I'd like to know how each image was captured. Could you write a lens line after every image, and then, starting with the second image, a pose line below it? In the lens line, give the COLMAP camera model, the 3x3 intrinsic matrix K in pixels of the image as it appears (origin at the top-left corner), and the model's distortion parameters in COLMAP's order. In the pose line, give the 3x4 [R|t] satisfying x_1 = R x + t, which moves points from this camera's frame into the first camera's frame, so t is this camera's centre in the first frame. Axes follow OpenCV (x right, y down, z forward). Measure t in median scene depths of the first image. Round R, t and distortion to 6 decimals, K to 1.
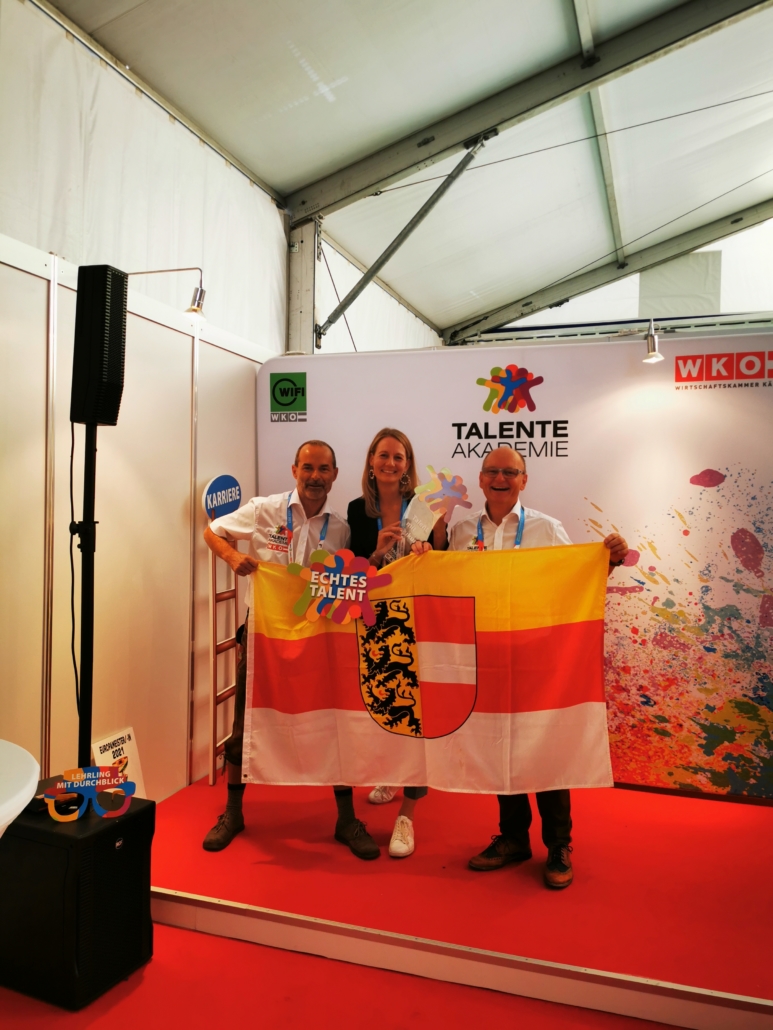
lens RADIAL K [[795.0, 0, 388.2], [0, 795.0, 512.3], [0, 0, 1]] dist [0.057149, -0.072465]
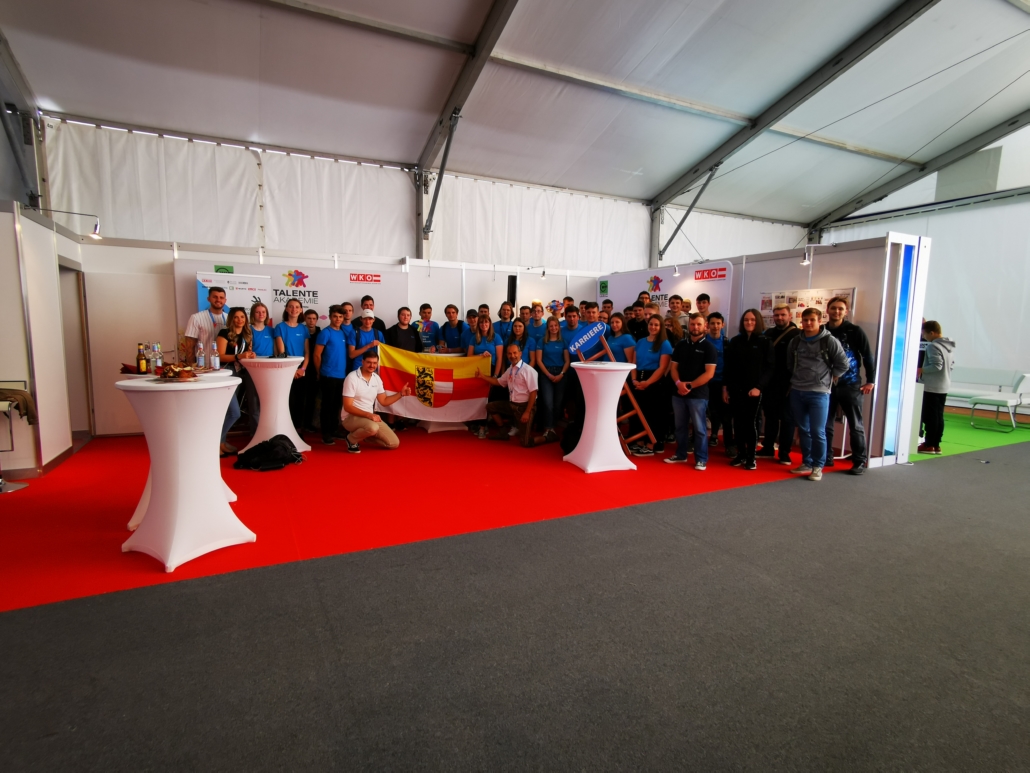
lens RADIAL K [[543.4, 0, 508.3], [0, 543.4, 395.8], [0, 0, 1]] dist [0.002003, 0.003101]
pose [[0.703993, 0.085813, -0.705003, 1.247992], [-0.004581, 0.993201, 0.116318, 0.027042], [0.710192, -0.078658, 0.699600, -0.856167]]
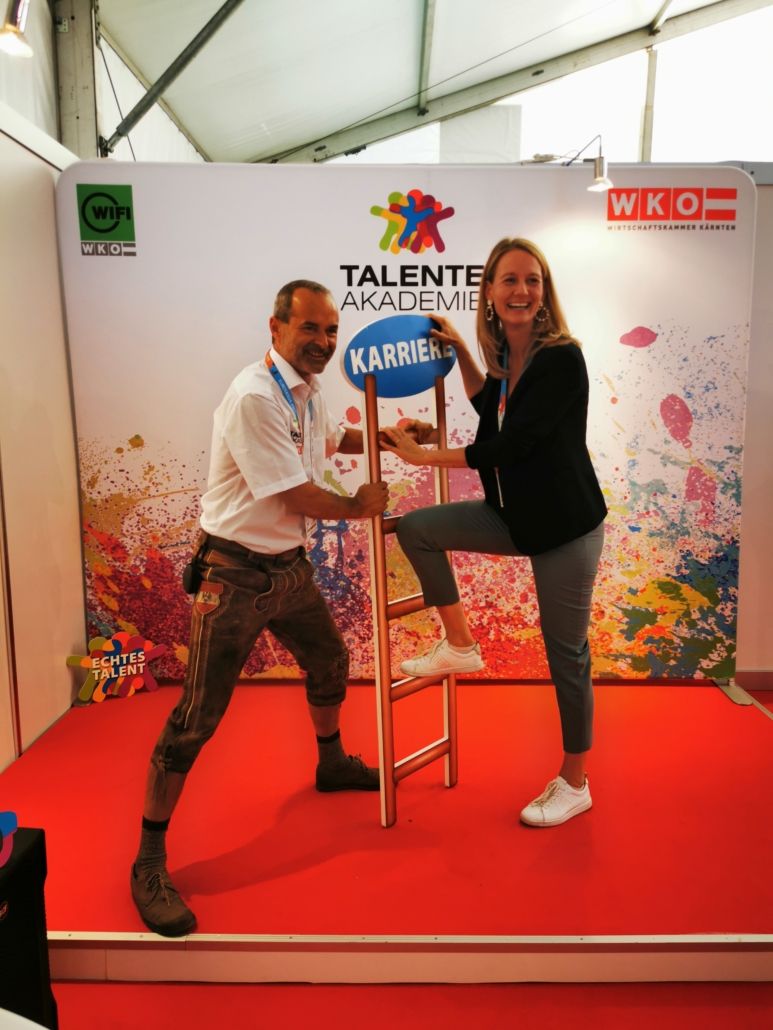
lens RADIAL K [[795.0, 0, 388.4], [0, 795.0, 512.2], [0, 0, 1]] dist [0.057149, -0.072465]
pose [[0.949029, -0.059578, 0.309507, -0.135301], [0.012898, 0.988491, 0.150729, 0.010843], [-0.314925, -0.139054, 0.938875, 0.221363]]
